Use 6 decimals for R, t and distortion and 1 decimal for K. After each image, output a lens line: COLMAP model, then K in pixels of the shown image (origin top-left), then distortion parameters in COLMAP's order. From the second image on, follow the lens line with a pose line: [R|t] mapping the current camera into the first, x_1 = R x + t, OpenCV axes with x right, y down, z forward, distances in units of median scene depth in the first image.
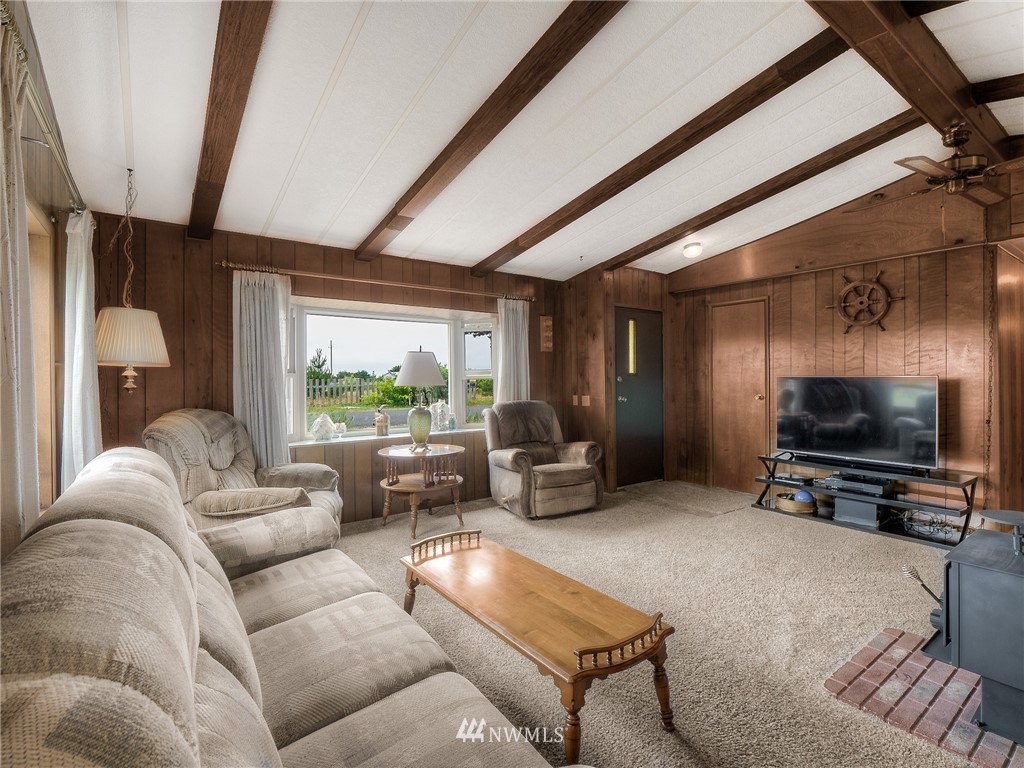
lens RADIAL K [[497.7, 0, 518.9], [0, 497.7, 381.4], [0, 0, 1]] dist [-0.018571, 0.000272]
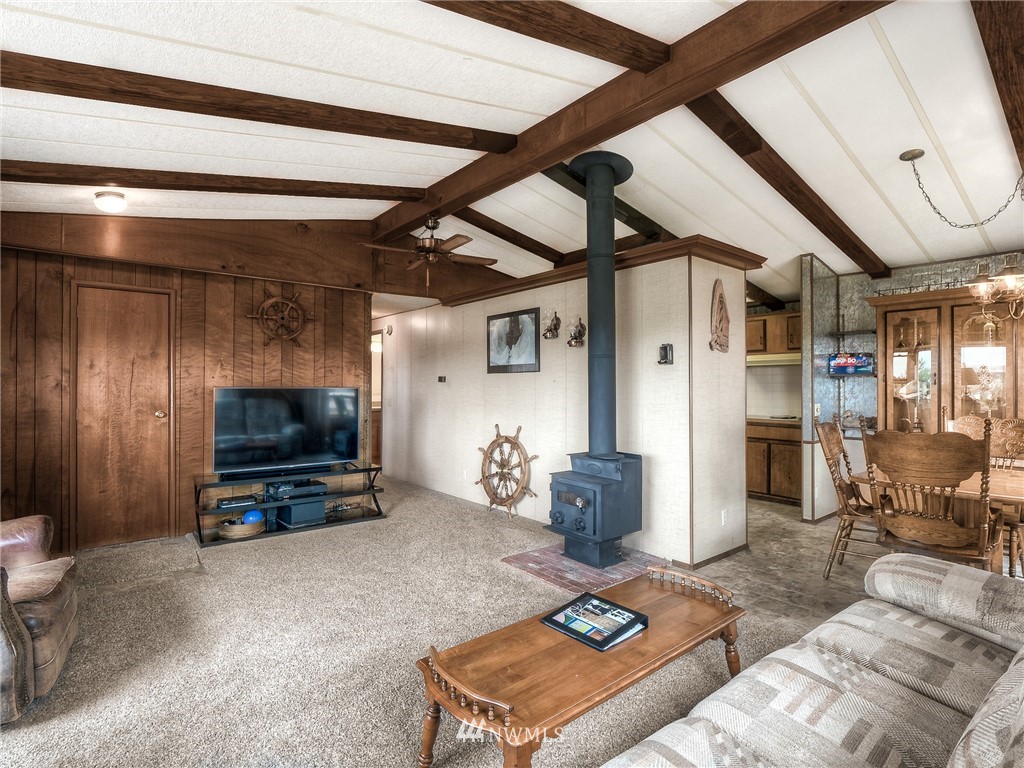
lens RADIAL K [[497.7, 0, 518.2], [0, 497.7, 384.6], [0, 0, 1]] dist [-0.018571, 0.000272]
pose [[-0.044793, 0.009800, 0.998948, -0.366472], [0.010322, 0.999903, -0.009346, -0.002111], [-0.998943, 0.009892, -0.044890, 0.511215]]
